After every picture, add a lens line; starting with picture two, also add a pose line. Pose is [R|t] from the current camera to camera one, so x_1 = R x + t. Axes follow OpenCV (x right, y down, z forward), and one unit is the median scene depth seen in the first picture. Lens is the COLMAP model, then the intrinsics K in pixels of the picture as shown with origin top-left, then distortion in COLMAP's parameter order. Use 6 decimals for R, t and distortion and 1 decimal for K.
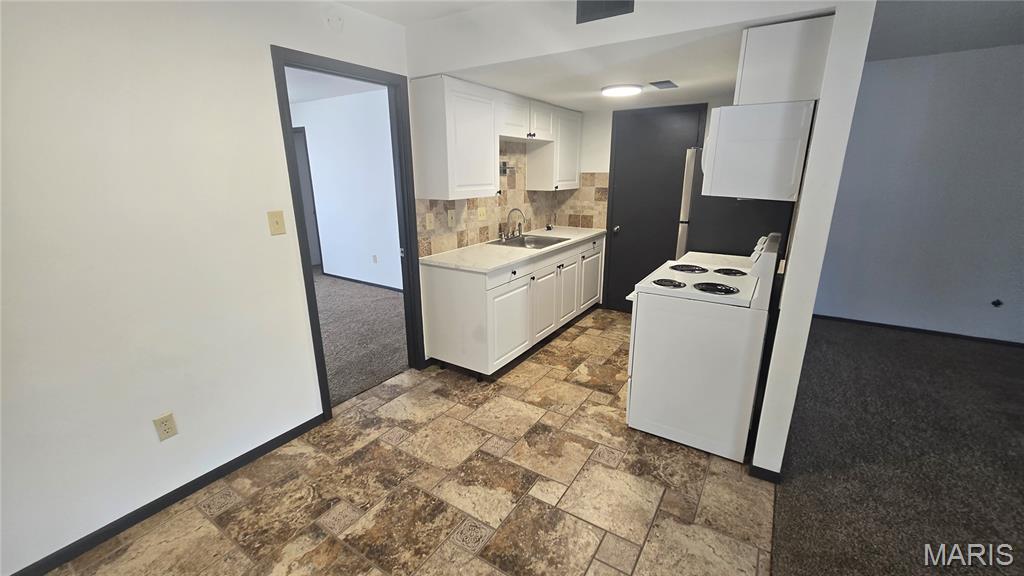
lens RADIAL K [[416.5, 0, 507.8], [0, 416.5, 286.5], [0, 0, 1]] dist [-0.002368, 0.001658]
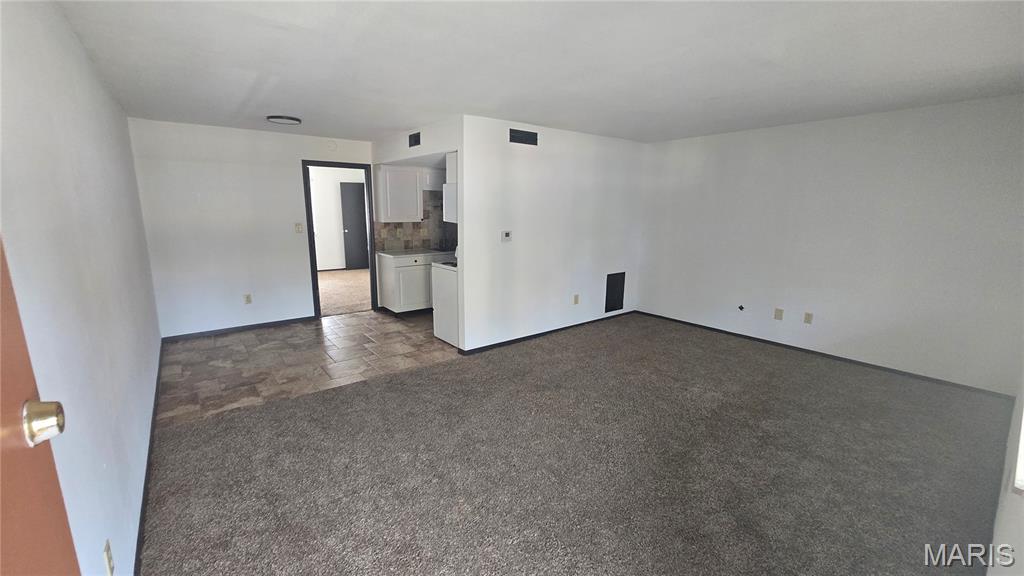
lens RADIAL K [[416.5, 0, 508.9], [0, 416.5, 287.1], [0, 0, 1]] dist [-0.002368, 0.001658]
pose [[0.947810, 0.076133, -0.309613, 1.077915], [-0.099921, 0.993081, -0.061690, 0.168800], [0.302774, 0.089407, 0.948859, -0.708413]]
